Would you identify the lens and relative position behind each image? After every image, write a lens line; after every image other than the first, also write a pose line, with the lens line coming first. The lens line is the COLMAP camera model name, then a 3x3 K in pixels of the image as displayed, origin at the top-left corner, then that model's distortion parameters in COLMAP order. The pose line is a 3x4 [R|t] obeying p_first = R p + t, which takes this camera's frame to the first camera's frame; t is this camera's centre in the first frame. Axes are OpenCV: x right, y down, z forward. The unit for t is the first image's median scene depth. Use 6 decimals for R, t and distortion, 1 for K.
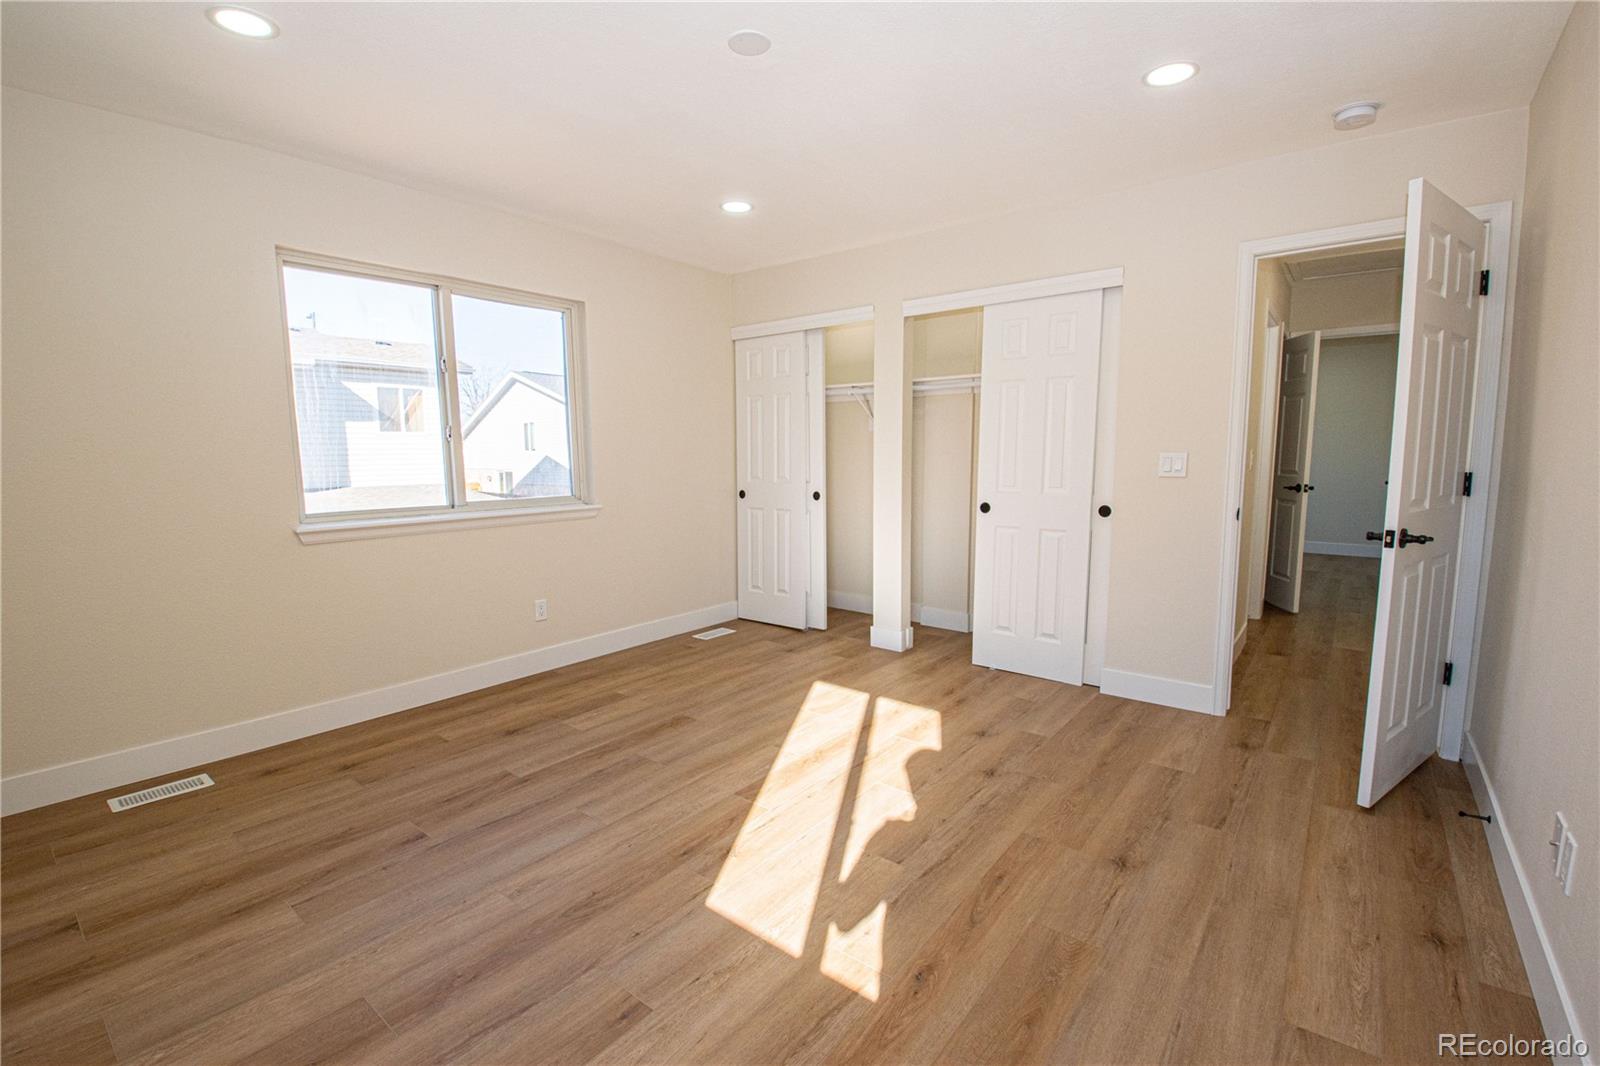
lens RADIAL K [[710.6, 0, 790.1], [0, 710.6, 526.0], [0, 0, 1]] dist [0.041121, -0.038837]
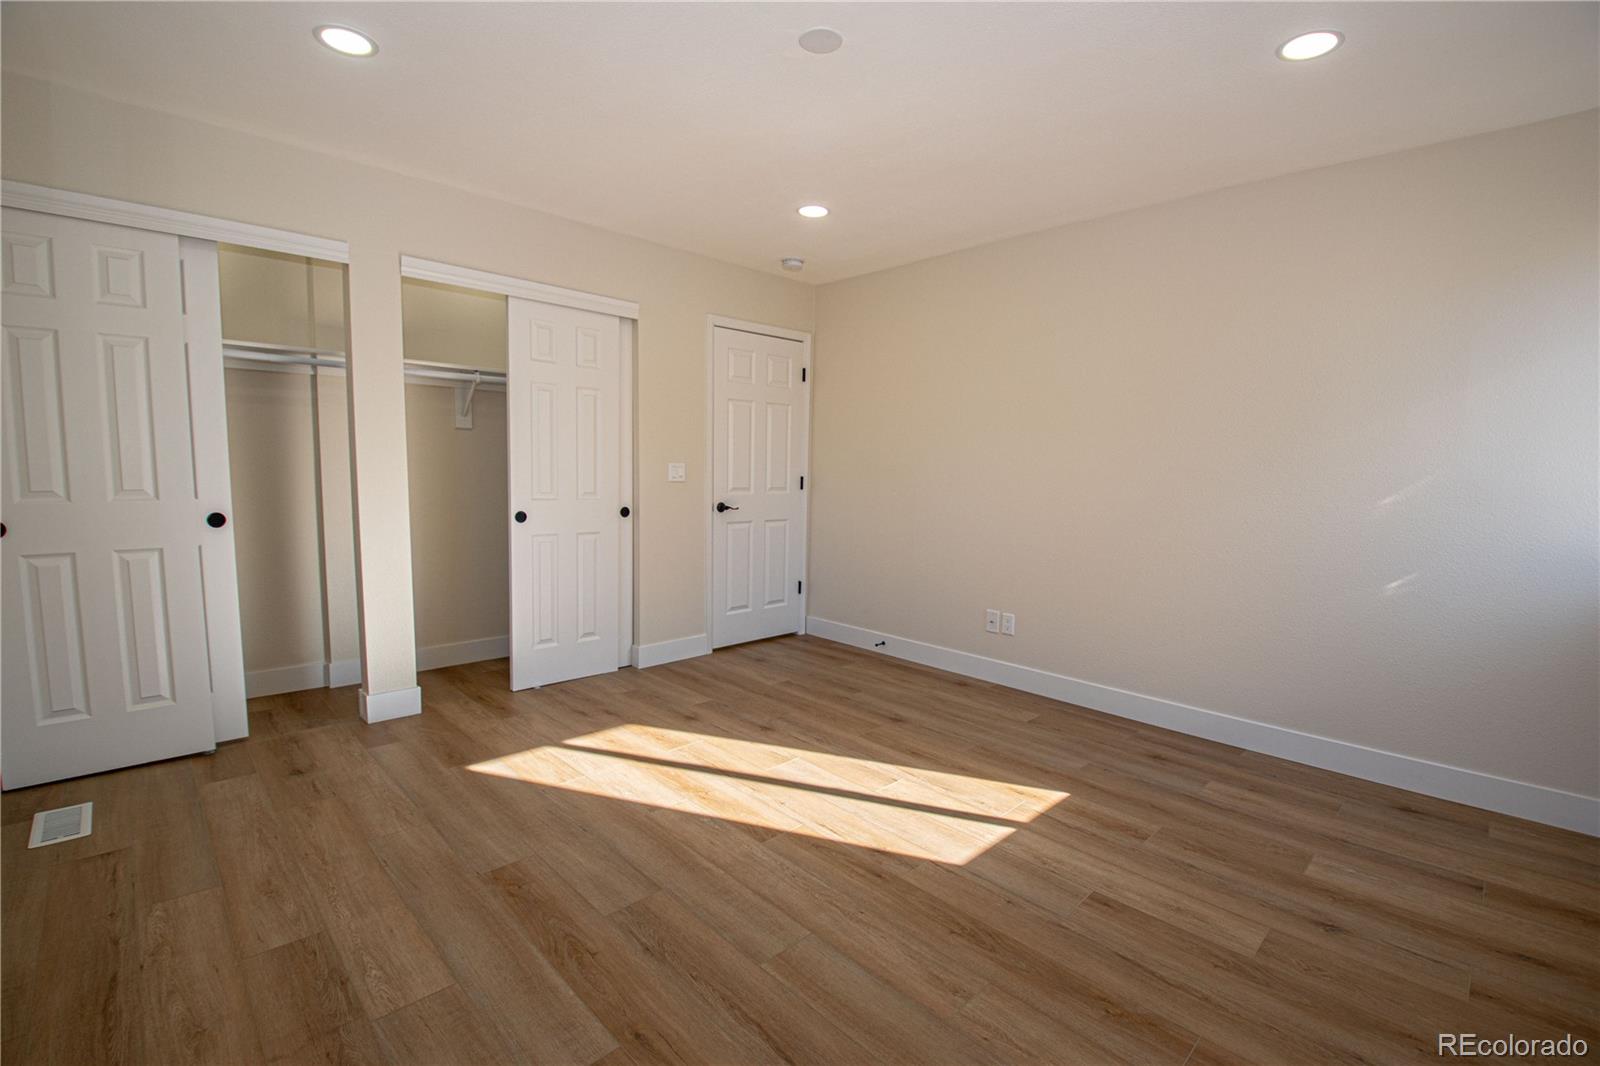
lens RADIAL K [[704.3, 0, 801.6], [0, 704.3, 535.1], [0, 0, 1]] dist [0.020950, -0.030704]
pose [[0.115808, -0.084503, 0.989671, -0.764749], [0.080804, 0.993874, 0.075406, -0.055036], [-0.989979, 0.071237, 0.121927, 0.690882]]
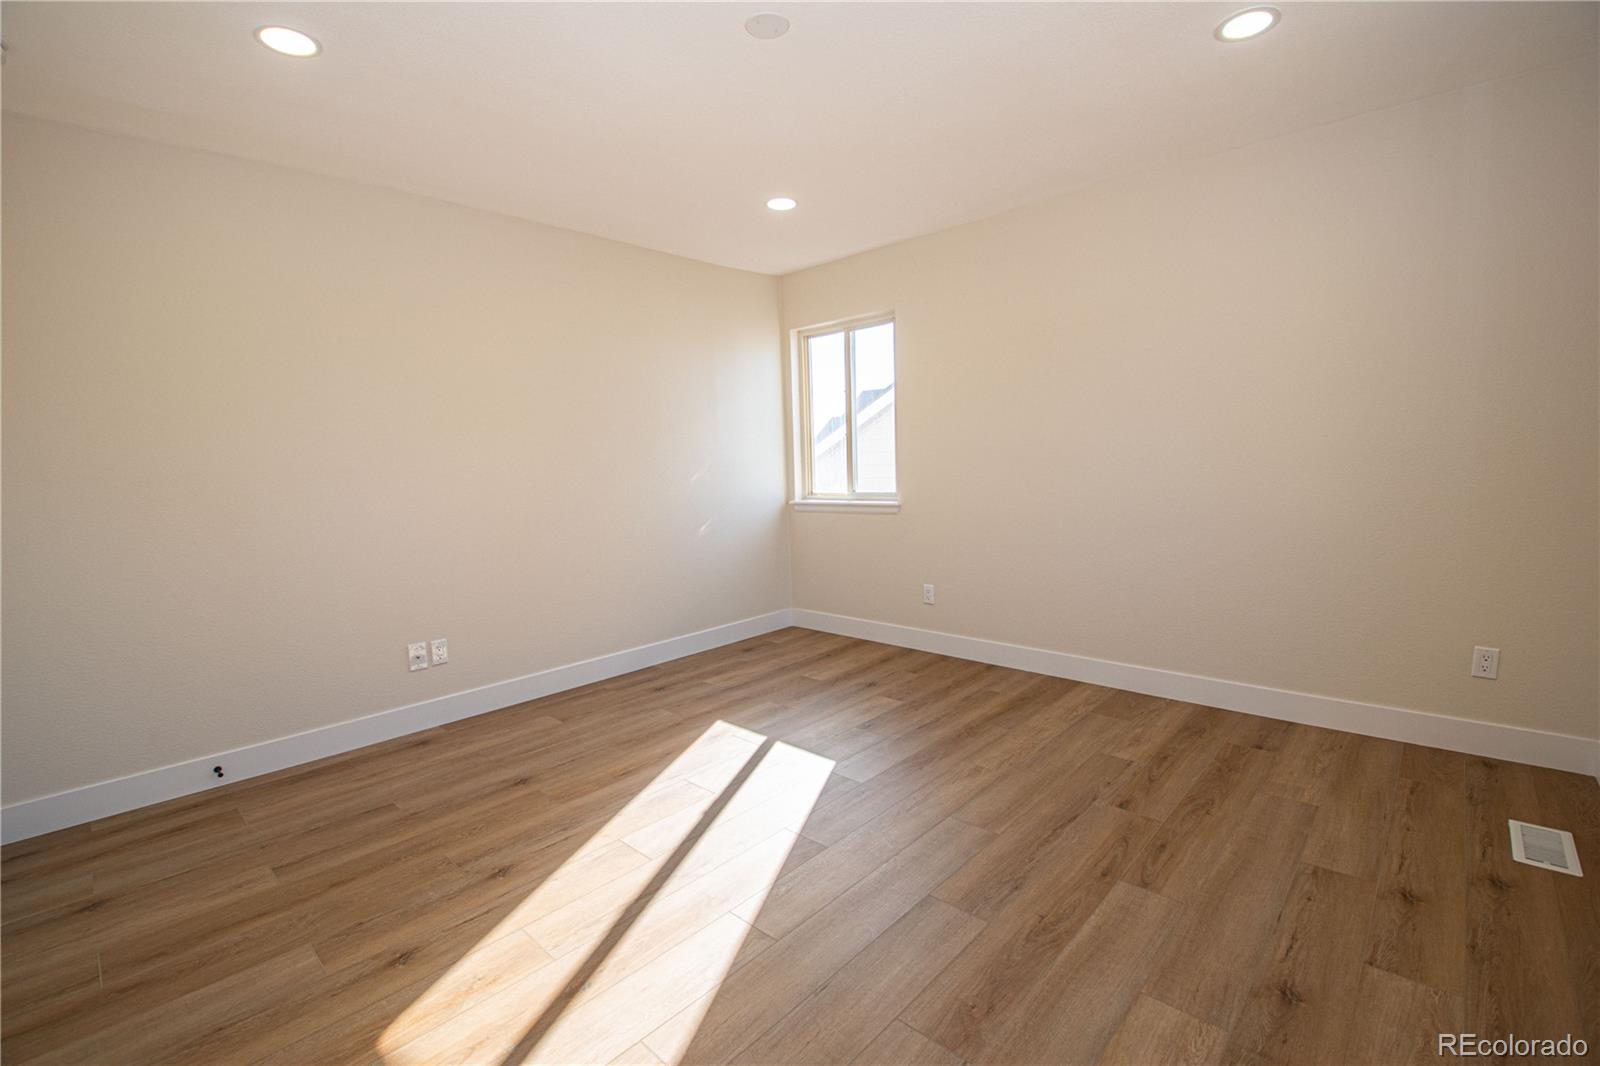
lens RADIAL K [[704.5, 0, 797.1], [0, 704.5, 537.4], [0, 0, 1]] dist [0.021857, -0.030108]
pose [[-0.996606, 0.033844, 0.075037, -0.101806], [0.049133, 0.975952, 0.212374, -0.144422], [-0.066045, 0.215340, -0.974303, 1.477486]]
